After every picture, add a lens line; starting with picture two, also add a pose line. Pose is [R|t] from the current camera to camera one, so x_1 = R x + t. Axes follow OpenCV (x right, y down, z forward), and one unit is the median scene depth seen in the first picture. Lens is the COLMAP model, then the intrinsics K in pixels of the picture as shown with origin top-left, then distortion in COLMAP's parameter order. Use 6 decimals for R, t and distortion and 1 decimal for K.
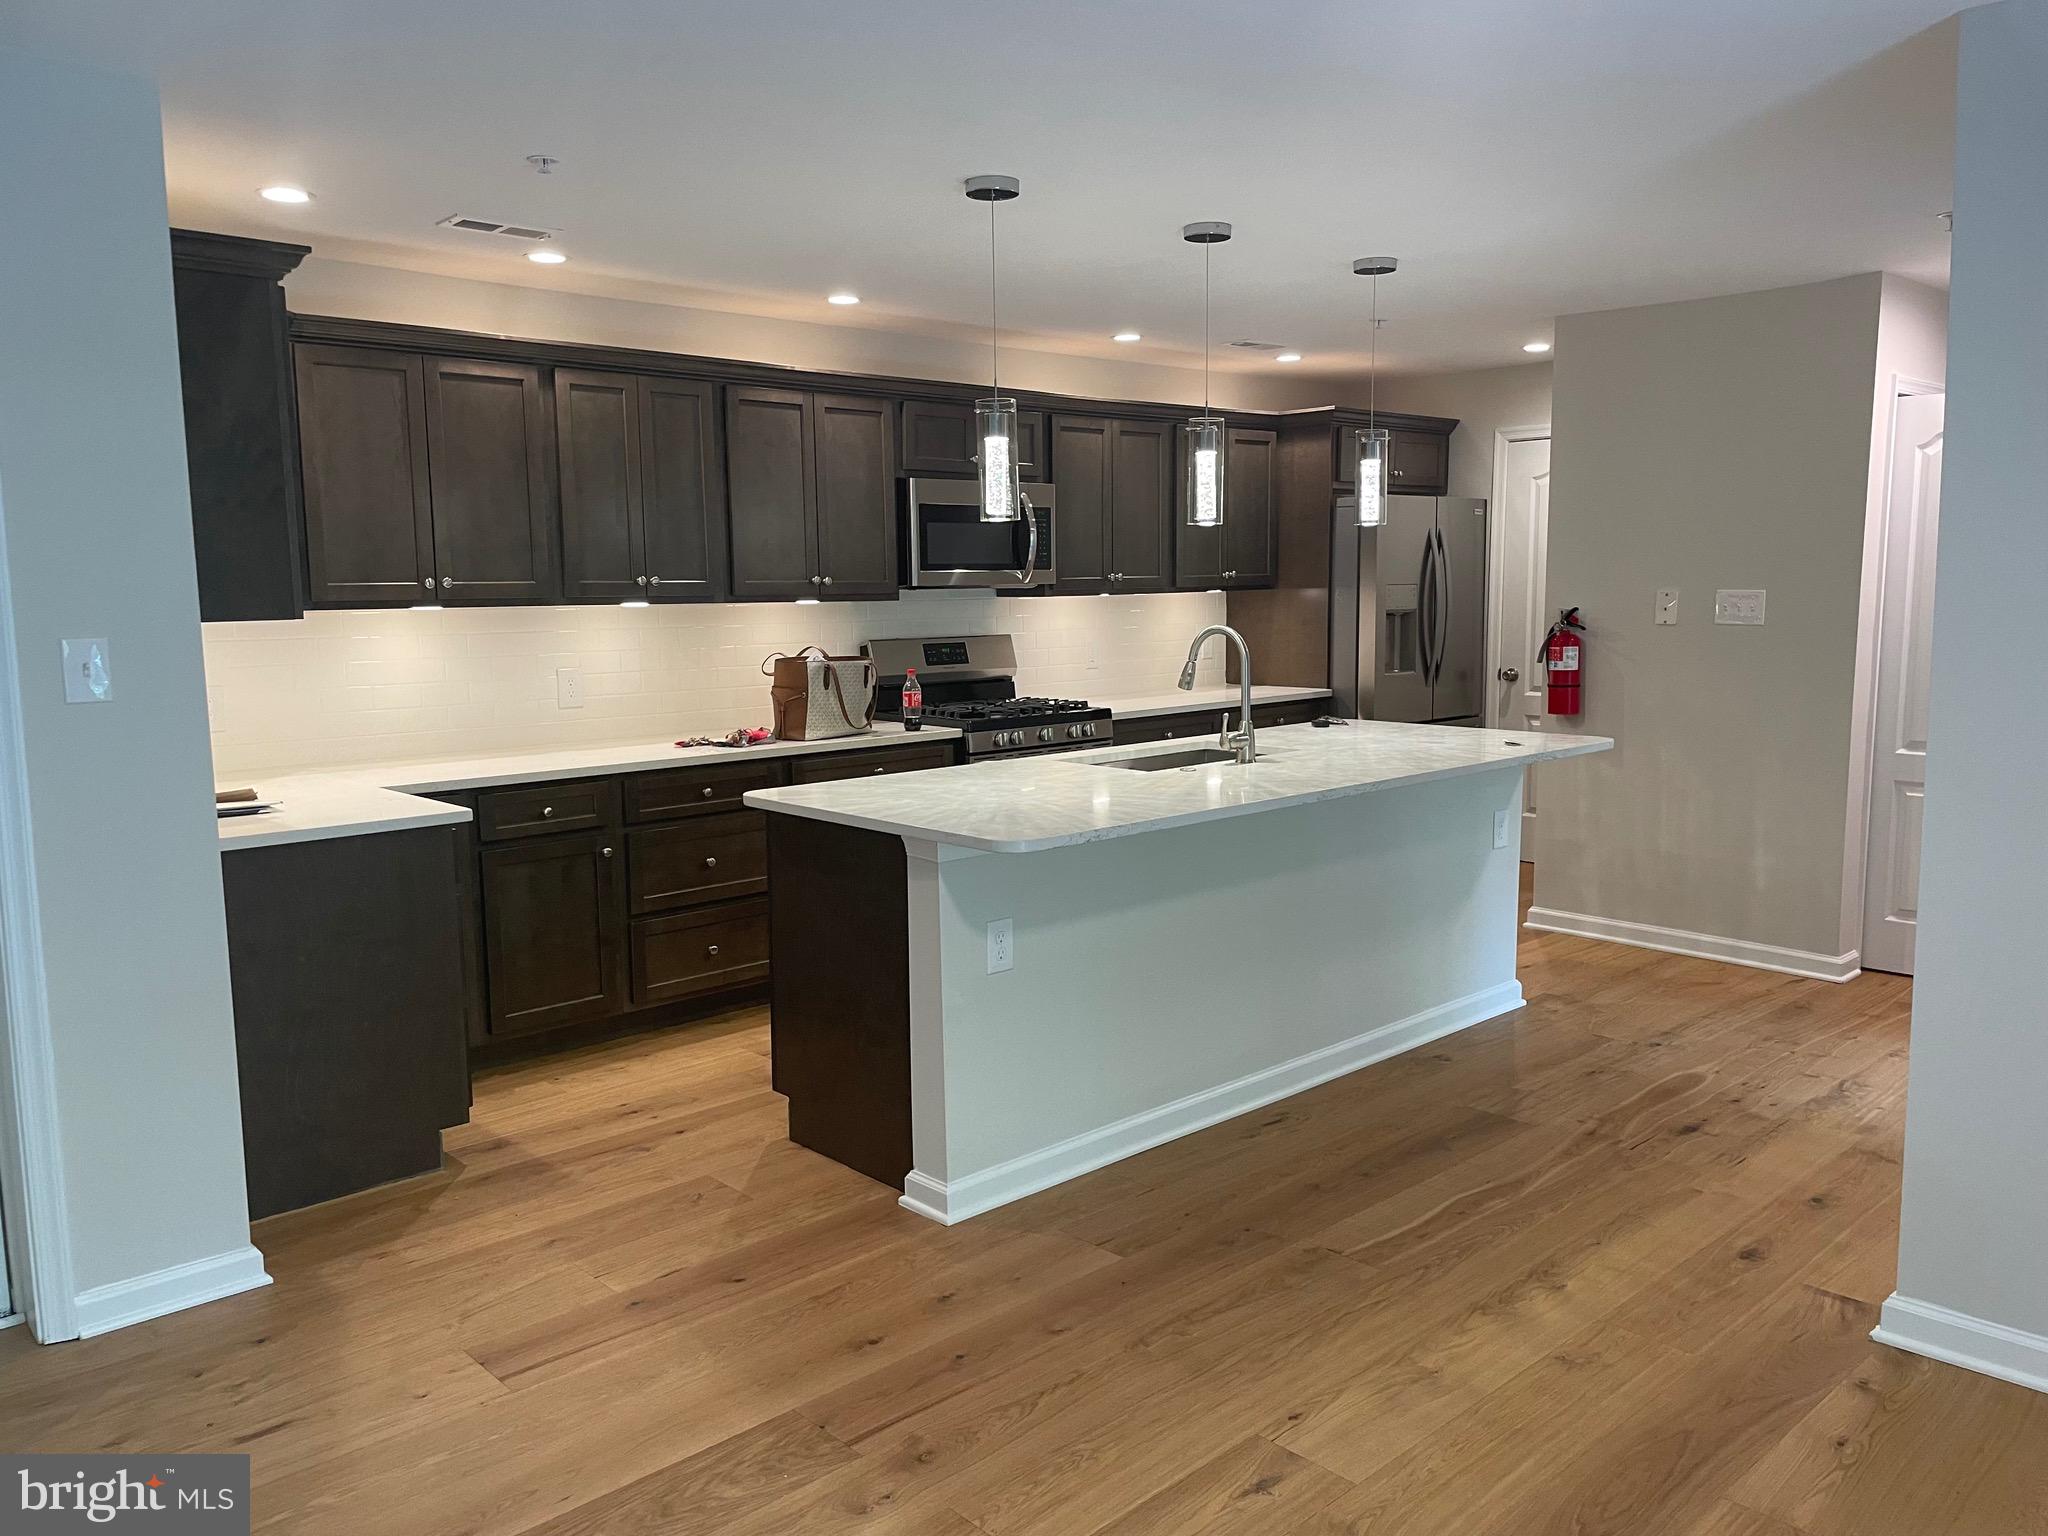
lens RADIAL K [[1552.8, 0, 1033.0], [0, 1552.8, 780.8], [0, 0, 1]] dist [0.081331, 0.002189]
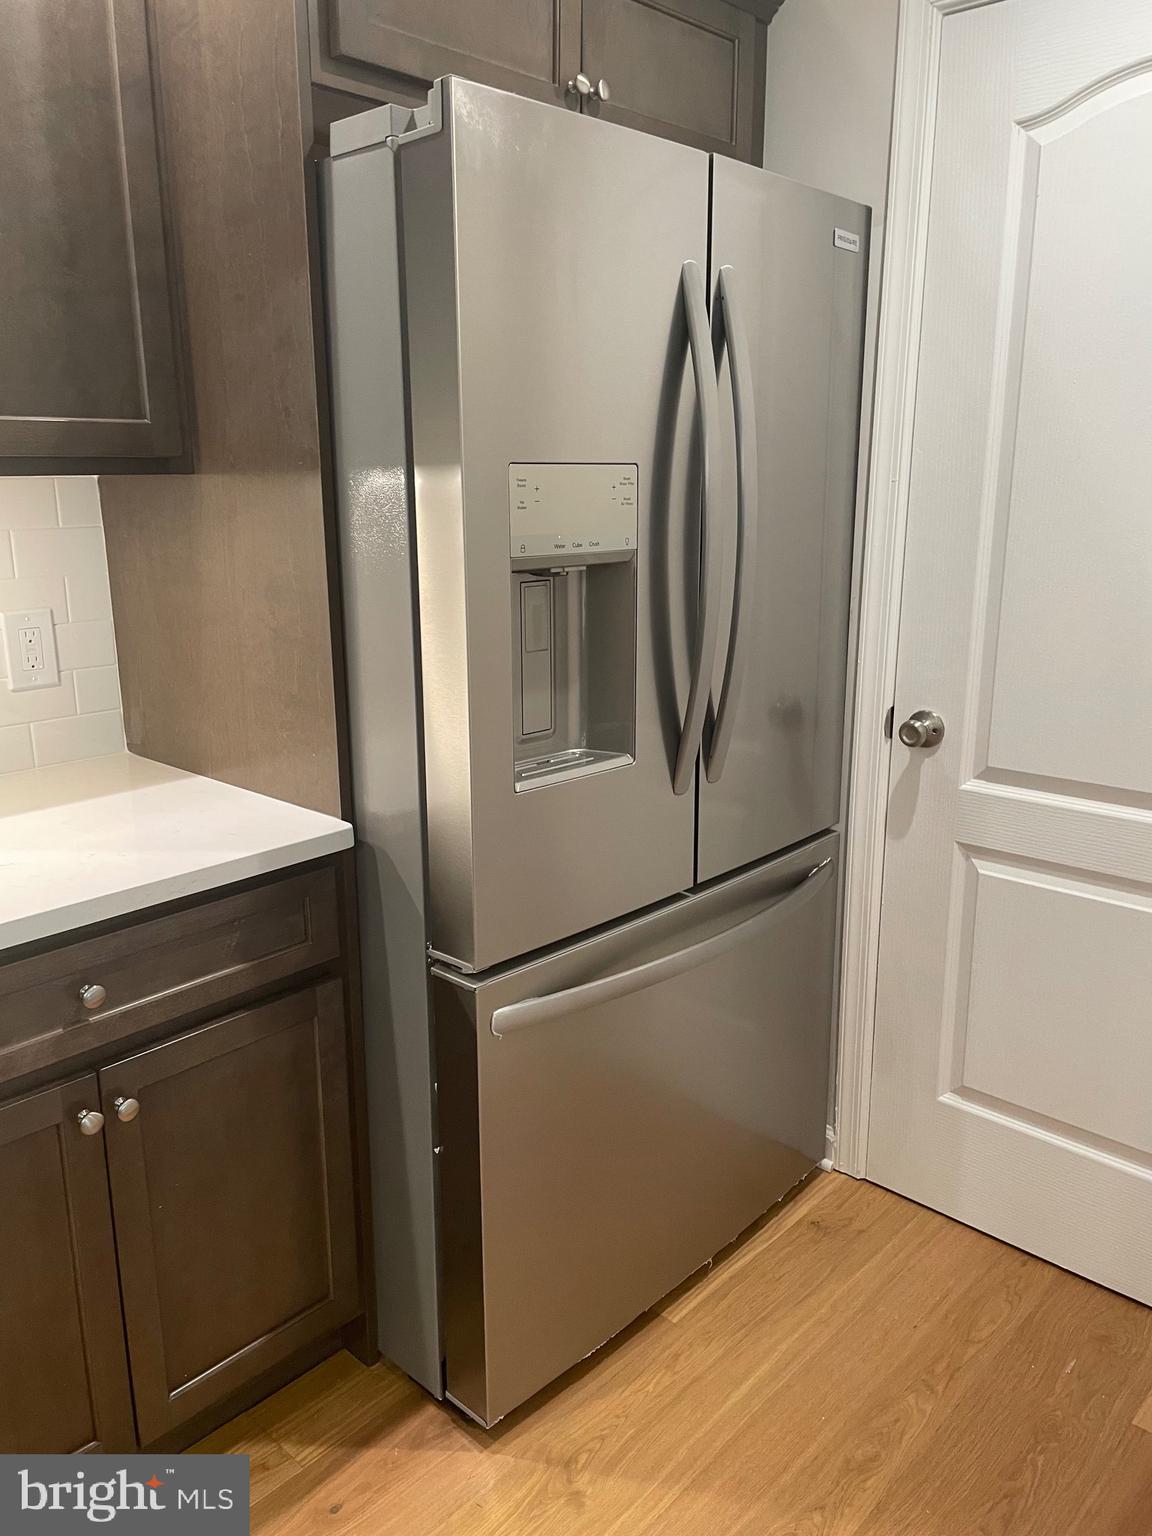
lens RADIAL K [[1164.6, 0, 575.4], [0, 1164.6, 760.2], [0, 0, 1]] dist [0.081331, 0.002189]
pose [[0.998154, -0.006445, 0.060393, 0.216306], [-0.000380, 0.993672, 0.112324, -0.093193], [-0.060734, -0.112139, 0.991835, 0.759966]]
